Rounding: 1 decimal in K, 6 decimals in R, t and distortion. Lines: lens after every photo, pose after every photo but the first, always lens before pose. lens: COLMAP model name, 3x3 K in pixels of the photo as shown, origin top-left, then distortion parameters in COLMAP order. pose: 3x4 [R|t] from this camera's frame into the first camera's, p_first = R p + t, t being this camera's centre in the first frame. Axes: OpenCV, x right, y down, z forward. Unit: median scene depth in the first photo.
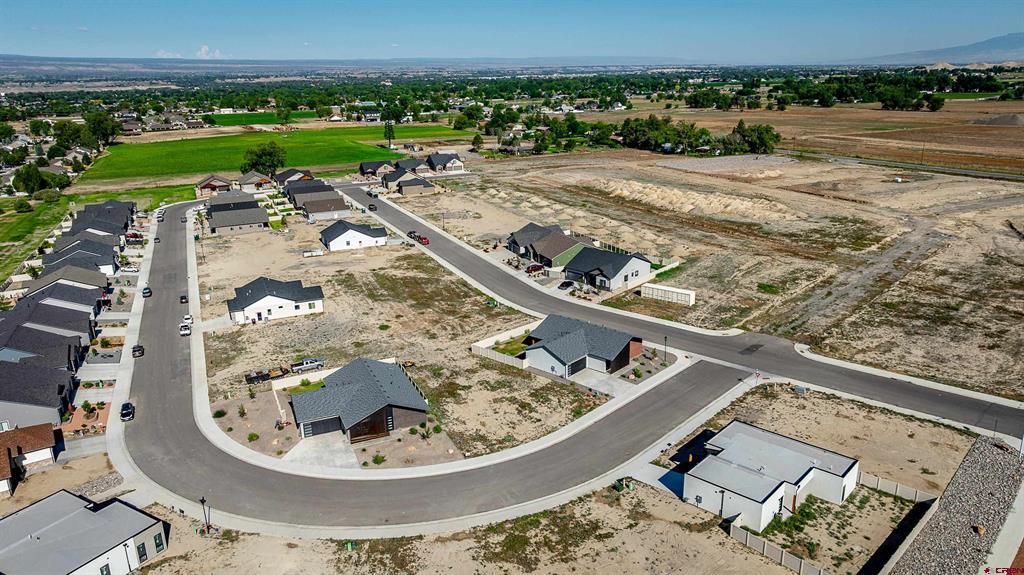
lens RADIAL K [[723.9, 0, 510.6], [0, 723.9, 288.7], [0, 0, 1]] dist [-0.034782, 0.035286]
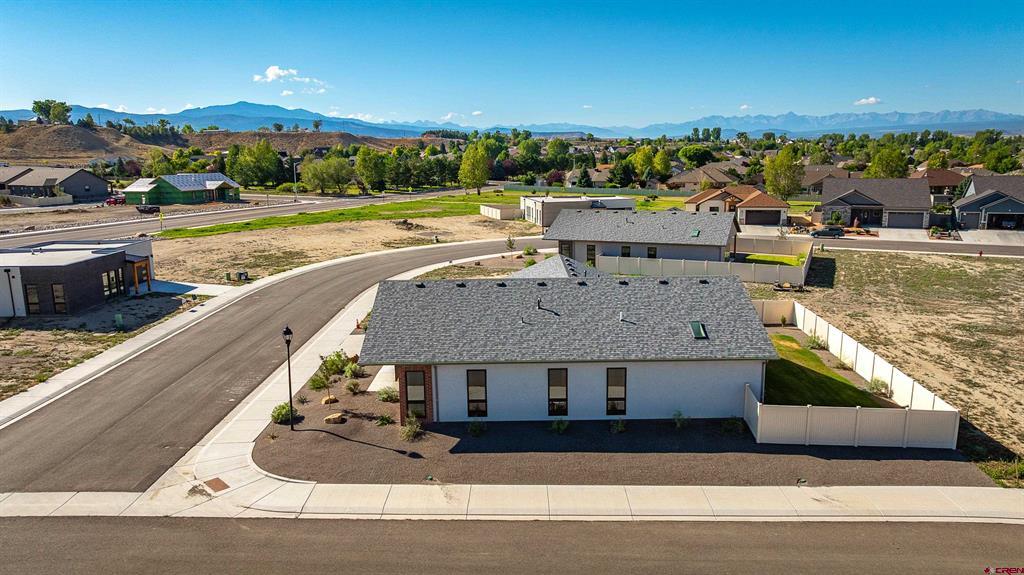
lens RADIAL K [[723.9, 0, 510.6], [0, 723.9, 288.7], [0, 0, 1]] dist [-0.034782, 0.035286]
pose [[-0.743103, 0.159235, -0.649956, 0.256239], [-0.167967, 0.895797, 0.411503, -0.050673], [0.647754, 0.414961, -0.638923, 0.970099]]
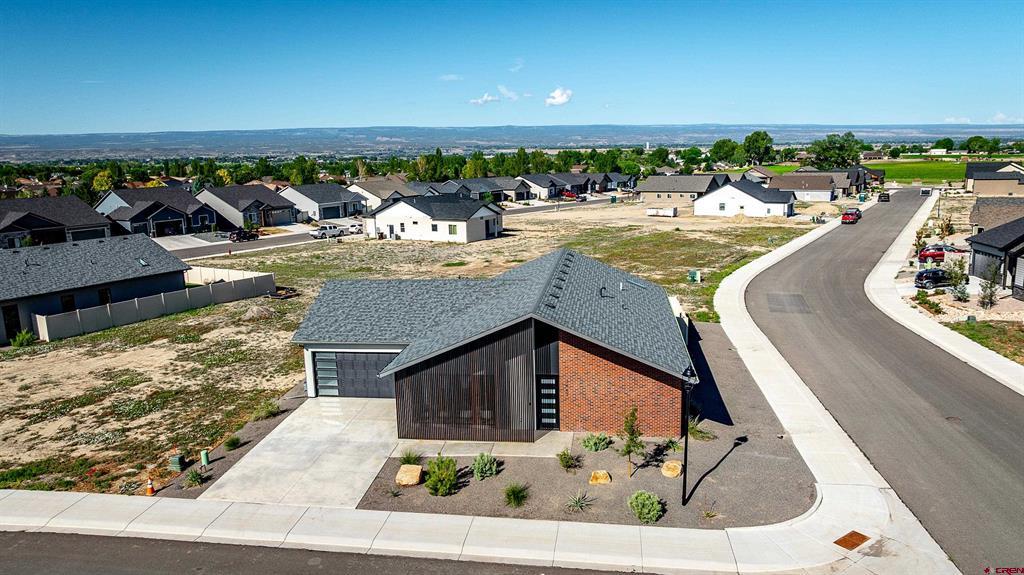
lens RADIAL K [[723.9, 0, 510.6], [0, 723.9, 288.7], [0, 0, 1]] dist [-0.034782, 0.035286]
pose [[0.565349, 0.163576, -0.808470, 0.270916], [-0.233240, 0.971841, 0.033530, 0.040889], [0.791189, 0.169611, 0.587582, 0.683152]]
